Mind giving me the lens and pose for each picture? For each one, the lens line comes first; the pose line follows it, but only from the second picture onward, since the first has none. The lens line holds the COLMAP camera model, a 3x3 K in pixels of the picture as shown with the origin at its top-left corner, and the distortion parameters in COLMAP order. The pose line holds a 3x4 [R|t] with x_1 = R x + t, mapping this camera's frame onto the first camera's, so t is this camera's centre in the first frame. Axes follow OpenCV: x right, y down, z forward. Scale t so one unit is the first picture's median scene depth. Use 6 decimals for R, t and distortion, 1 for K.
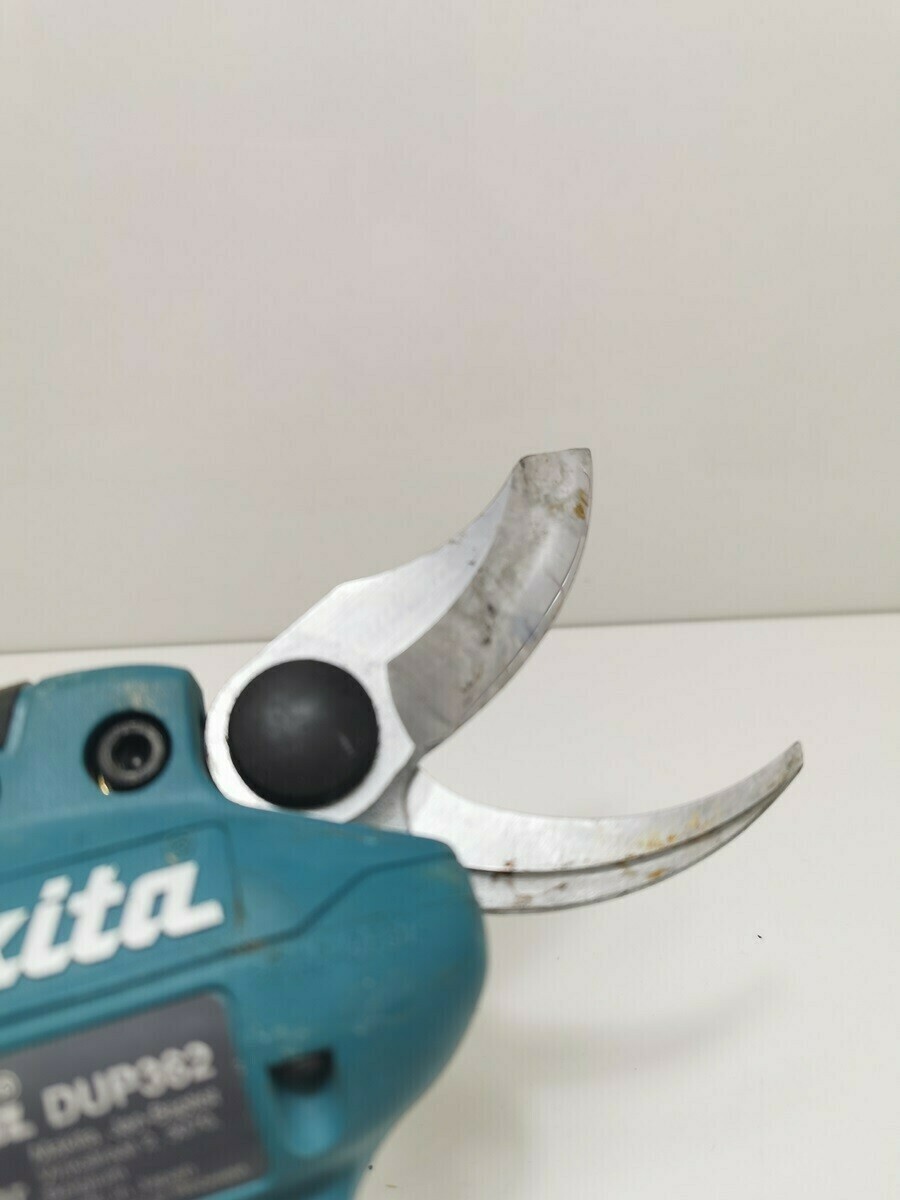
lens RADIAL K [[1020.4, 0, 450.0], [0, 1020.4, 600.0], [0, 0, 1]] dist [-0.015479, -0.073254]
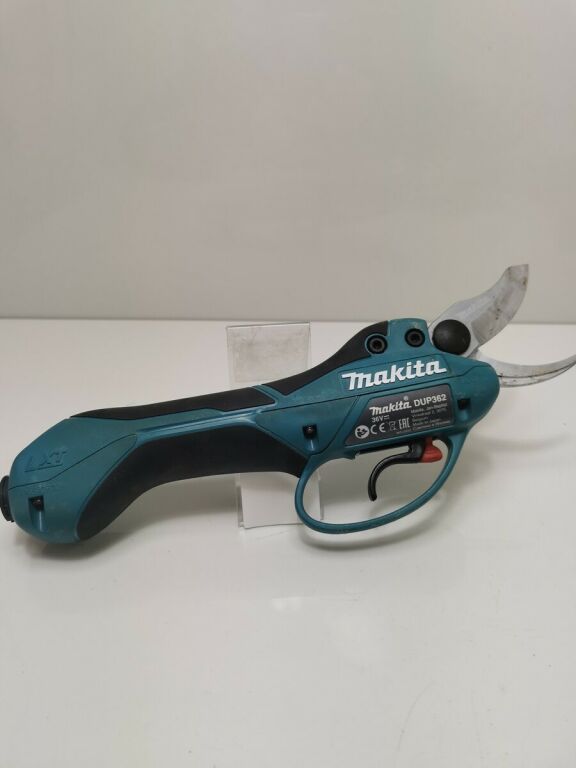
lens RADIAL K [[596.6, 0, 288.0], [0, 596.6, 384.0], [0, 0, 1]] dist [0.000628, 0.003410]
pose [[0.984653, 0.075742, -0.157229, -0.425587], [-0.054865, 0.989580, 0.133119, 0.034377], [0.165674, -0.122450, 0.978549, -1.547327]]
